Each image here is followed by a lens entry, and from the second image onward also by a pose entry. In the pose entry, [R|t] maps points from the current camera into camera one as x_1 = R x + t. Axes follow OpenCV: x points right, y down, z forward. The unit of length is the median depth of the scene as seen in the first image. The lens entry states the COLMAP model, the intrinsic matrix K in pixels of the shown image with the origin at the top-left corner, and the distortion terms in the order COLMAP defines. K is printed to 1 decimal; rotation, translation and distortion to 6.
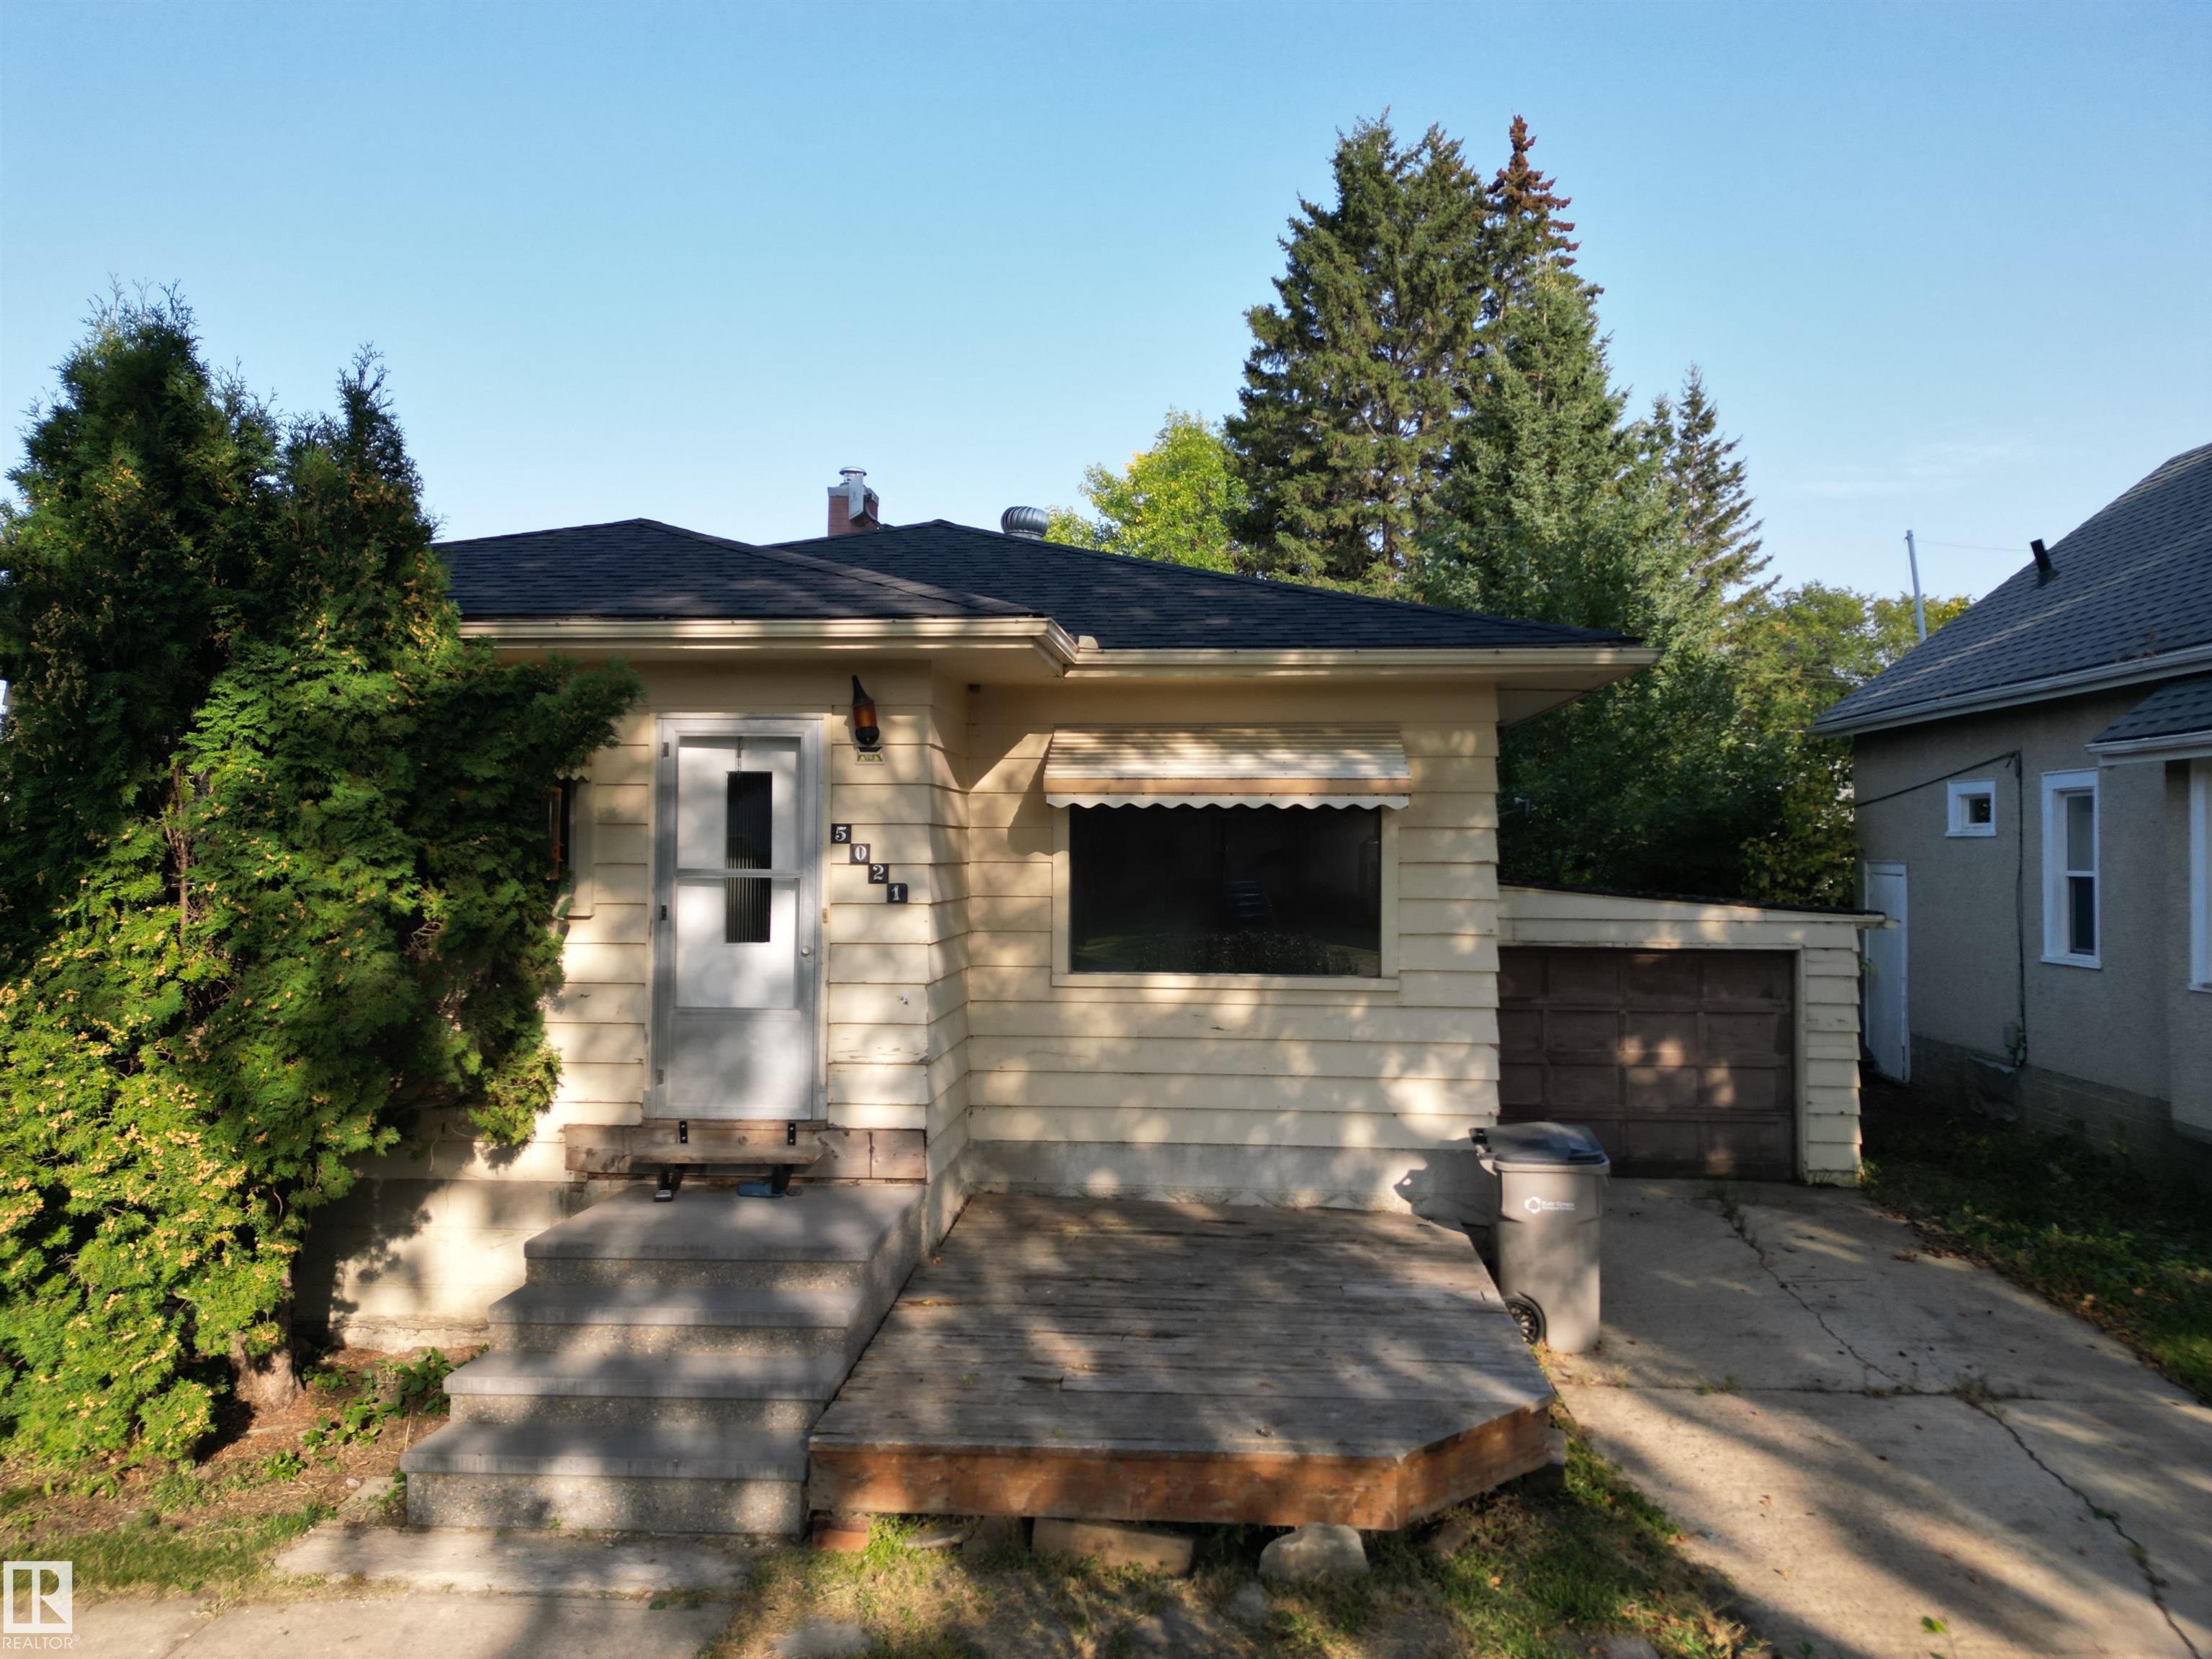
lens RADIAL K [[1538.3, 0, 1106.0], [0, 1538.3, 829.5], [0, 0, 1]] dist [0.086929, -0.085917]
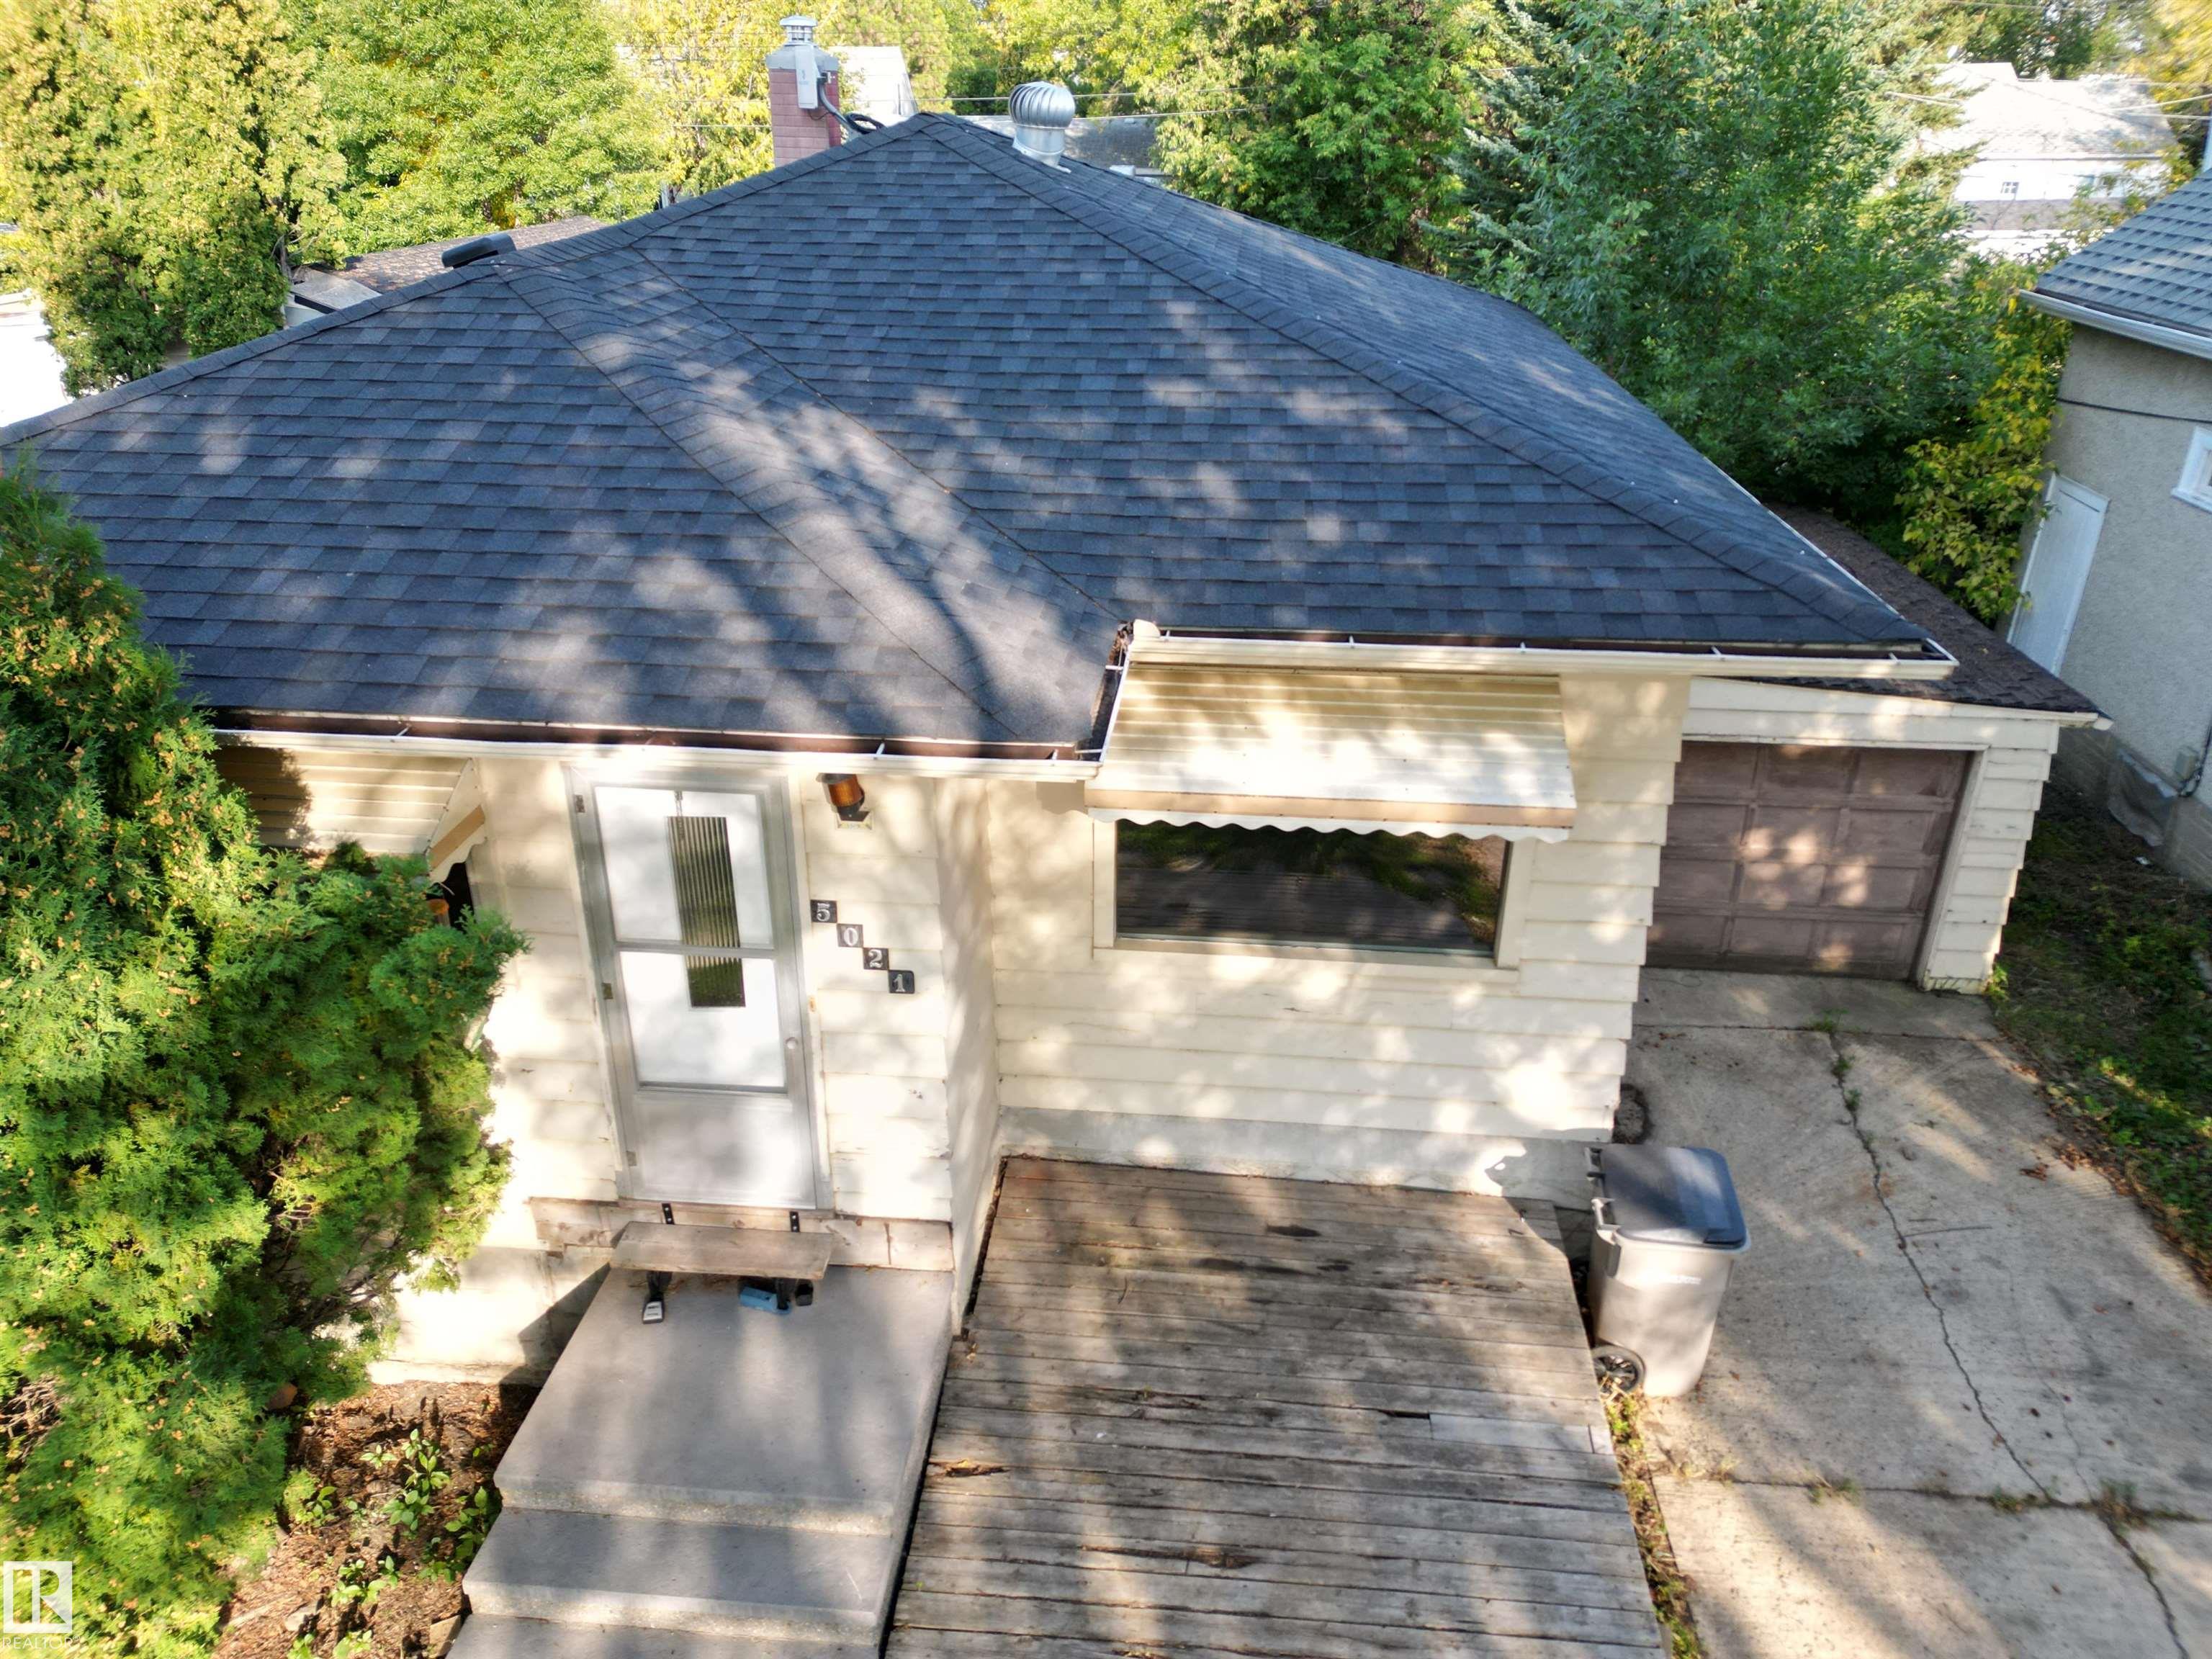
lens RADIAL K [[1552.9, 0, 1106.0], [0, 1552.9, 829.5], [0, 0, 1]] dist [0.023650, 0.004009]
pose [[0.999954, 0.002352, -0.009257, -0.023605], [0.002024, 0.894987, 0.446088, -0.358755], [0.009334, -0.446086, 0.894941, 0.313439]]
